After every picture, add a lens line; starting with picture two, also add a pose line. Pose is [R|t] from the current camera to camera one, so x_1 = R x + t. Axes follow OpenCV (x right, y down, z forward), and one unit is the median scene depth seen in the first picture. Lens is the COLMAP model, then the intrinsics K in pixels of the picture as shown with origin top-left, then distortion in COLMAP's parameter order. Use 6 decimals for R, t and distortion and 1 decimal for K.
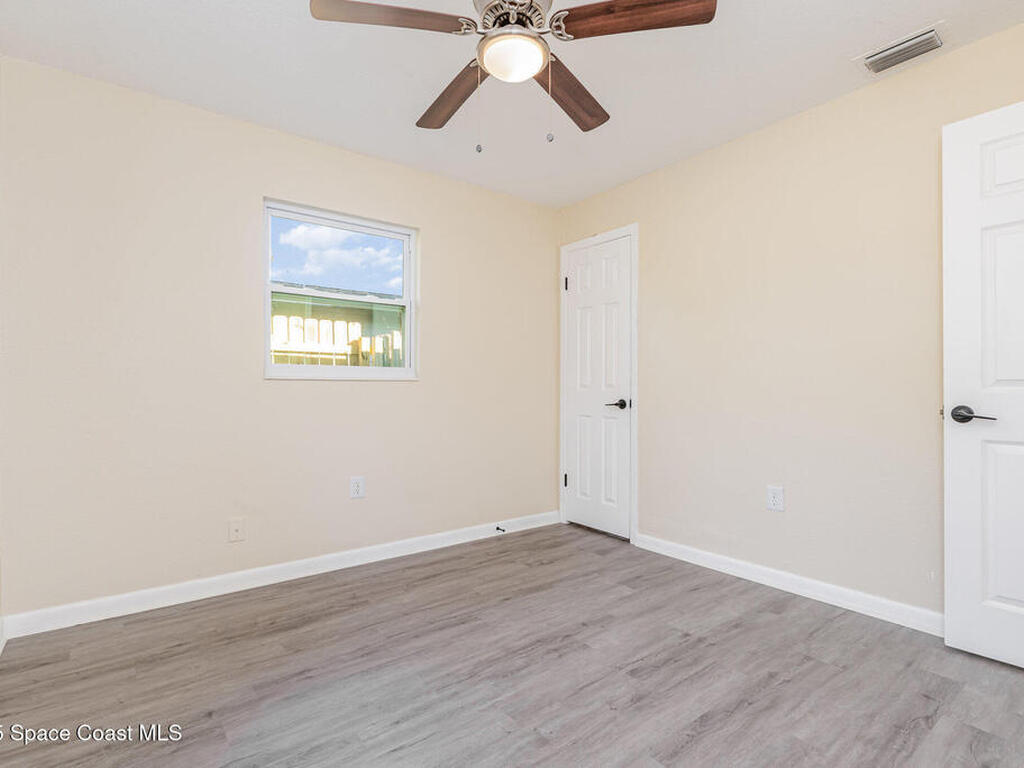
lens RADIAL K [[519.3, 0, 511.0], [0, 519.3, 387.1], [0, 0, 1]] dist [-0.001603, -0.000013]
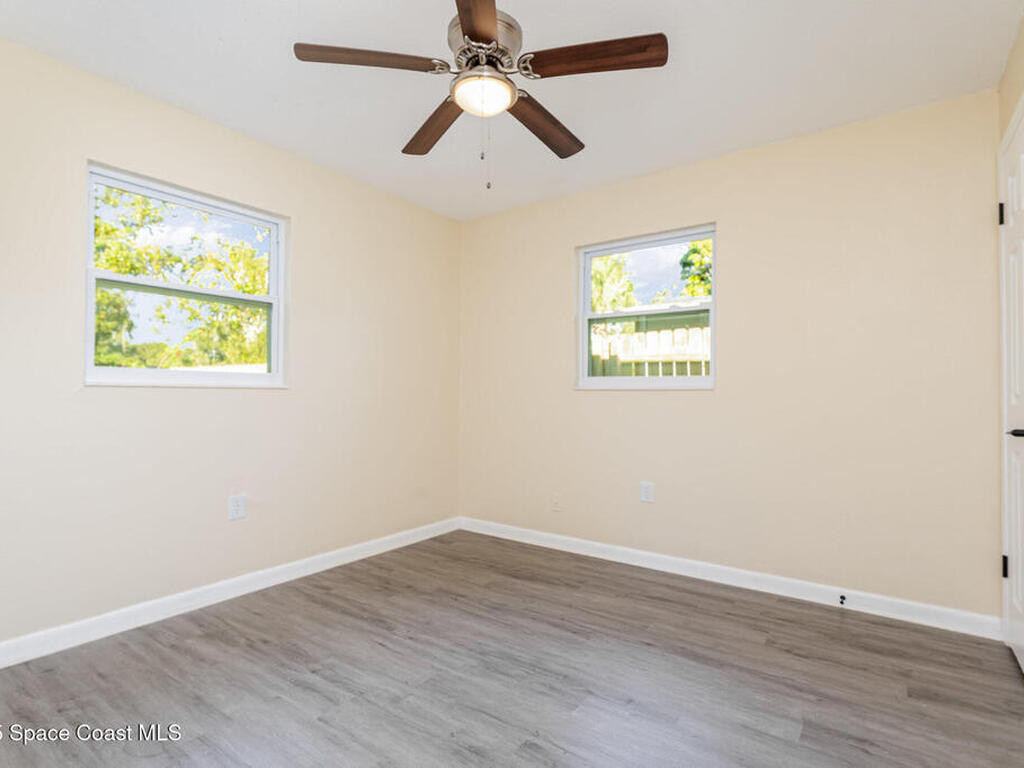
lens RADIAL K [[519.3, 0, 511.0], [0, 519.3, 387.1], [0, 0, 1]] dist [-0.001603, -0.000013]
pose [[0.287136, -0.012111, -0.957813, 0.748520], [-0.002373, 0.999908, -0.013355, 0.002279], [0.957887, 0.006108, 0.287081, 0.546812]]
